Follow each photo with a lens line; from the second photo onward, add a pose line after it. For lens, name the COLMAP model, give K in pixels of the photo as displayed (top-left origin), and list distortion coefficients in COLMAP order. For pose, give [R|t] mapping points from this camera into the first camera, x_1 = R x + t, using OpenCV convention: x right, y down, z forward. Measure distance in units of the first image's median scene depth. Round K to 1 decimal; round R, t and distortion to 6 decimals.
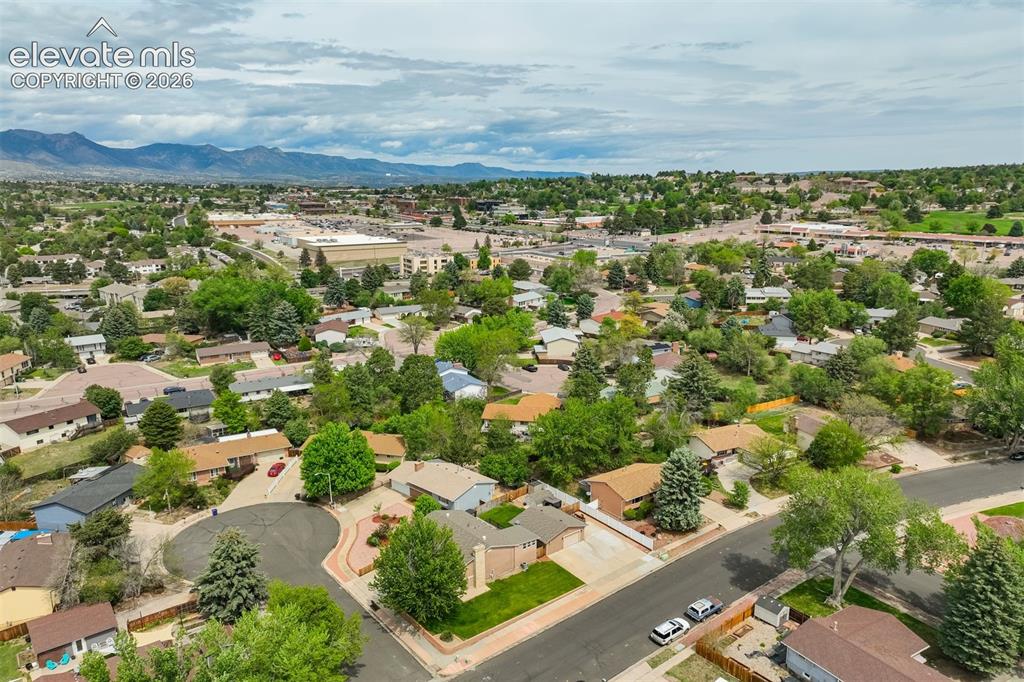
lens RADIAL K [[699.6, 0, 512.0], [0, 699.6, 341.0], [0, 0, 1]] dist [0.001924, 0.002548]
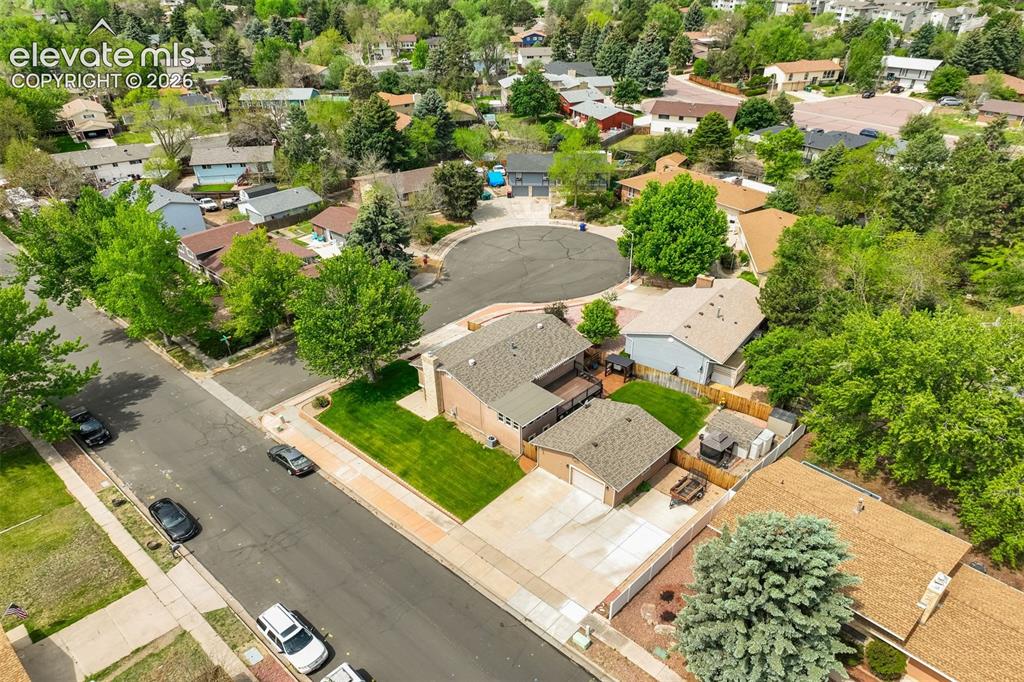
lens RADIAL K [[741.8, 0, 512.0], [0, 741.8, 341.0], [0, 0, 1]] dist [0.000347, 0.000502]
pose [[0.143883, 0.481694, -0.864447, 0.542014], [-0.198216, 0.869862, 0.451719, -0.041749], [0.969540, 0.106353, 0.220638, 0.900169]]
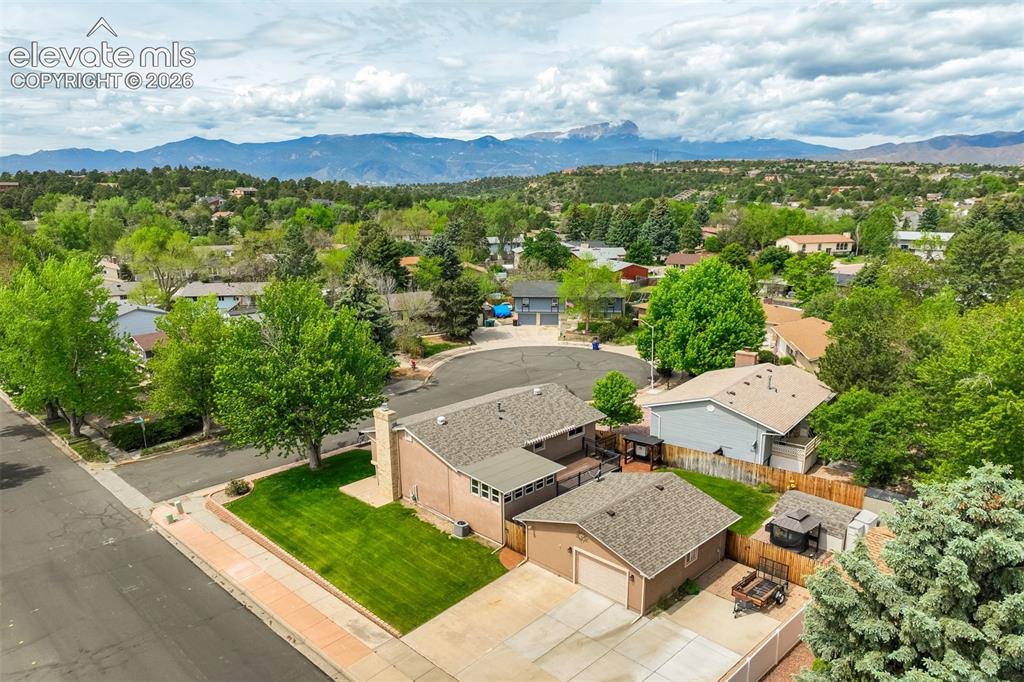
lens RADIAL K [[731.8, 0, 514.1], [0, 731.8, 280.7], [0, 0, 1]] dist [-0.002004, 0.009577]
pose [[0.116727, 0.133657, -0.984129, 0.437997], [-0.204859, 0.972834, 0.107825, 0.132709], [0.971806, 0.189021, 0.140937, 0.976039]]
